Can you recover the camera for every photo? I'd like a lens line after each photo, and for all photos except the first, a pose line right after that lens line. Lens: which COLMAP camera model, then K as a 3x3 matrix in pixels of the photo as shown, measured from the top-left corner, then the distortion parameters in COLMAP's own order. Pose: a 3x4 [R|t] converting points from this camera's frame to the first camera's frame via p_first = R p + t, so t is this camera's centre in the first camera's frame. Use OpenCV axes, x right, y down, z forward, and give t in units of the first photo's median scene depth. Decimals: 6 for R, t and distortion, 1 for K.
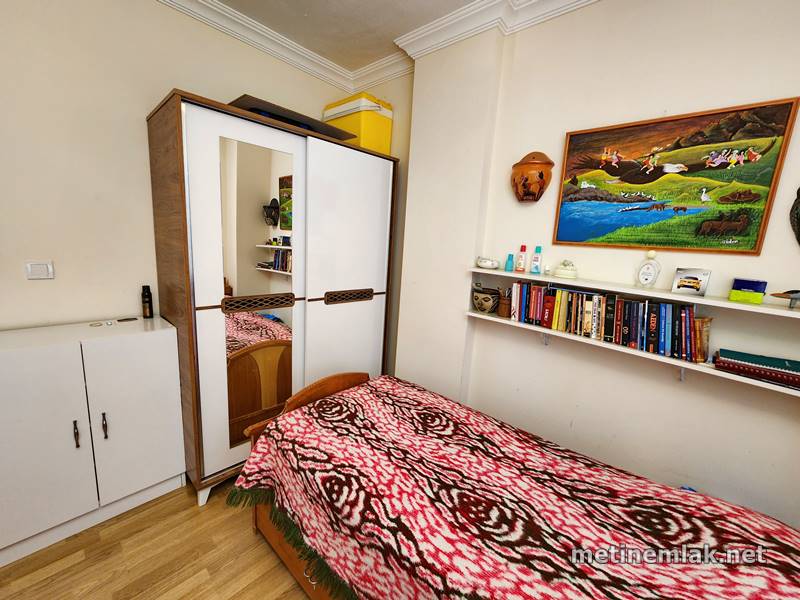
lens RADIAL K [[330.4, 0, 400.0], [0, 330.4, 300.0], [0, 0, 1]] dist [0.000294, -0.000250]
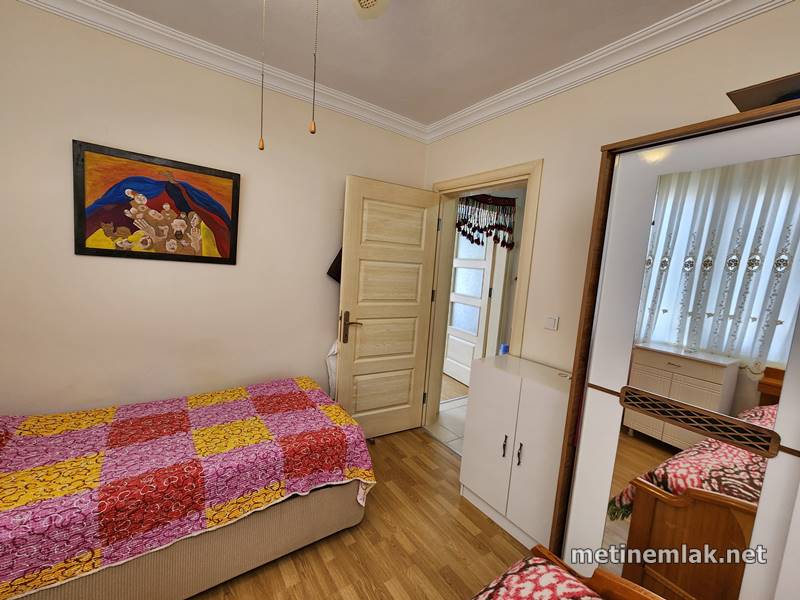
lens RADIAL K [[330.4, 0, 400.0], [0, 330.4, 300.0], [0, 0, 1]] dist [0.000294, -0.000250]
pose [[-0.209685, 0.027200, -0.977391, 0.357967], [-0.256750, 0.963003, 0.081881, -0.145922], [0.943457, 0.268114, -0.194944, 0.718935]]
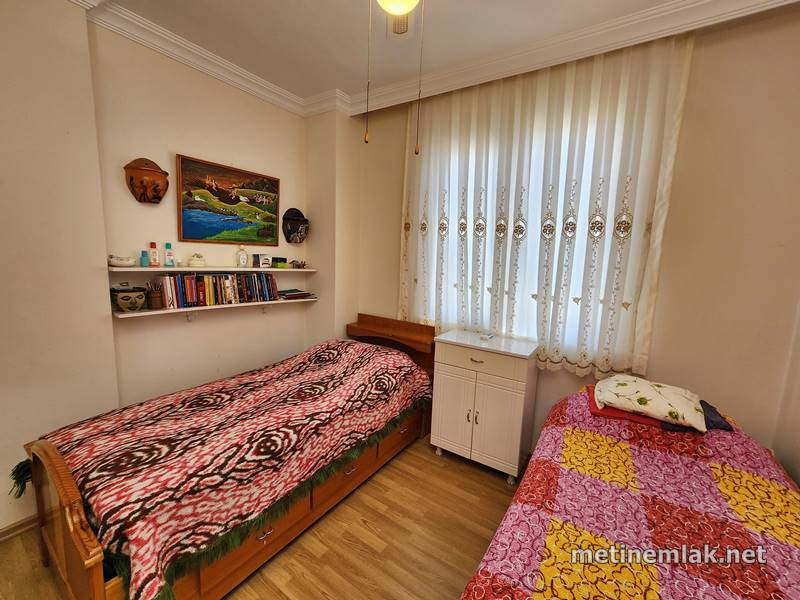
lens RADIAL K [[330.4, 0, 400.0], [0, 330.4, 300.0], [0, 0, 1]] dist [0.000294, -0.000250]
pose [[-0.139334, -0.202379, 0.969345, -1.092239], [0.126395, 0.967252, 0.220110, -0.150446], [-0.982146, 0.153189, -0.109192, 0.431827]]
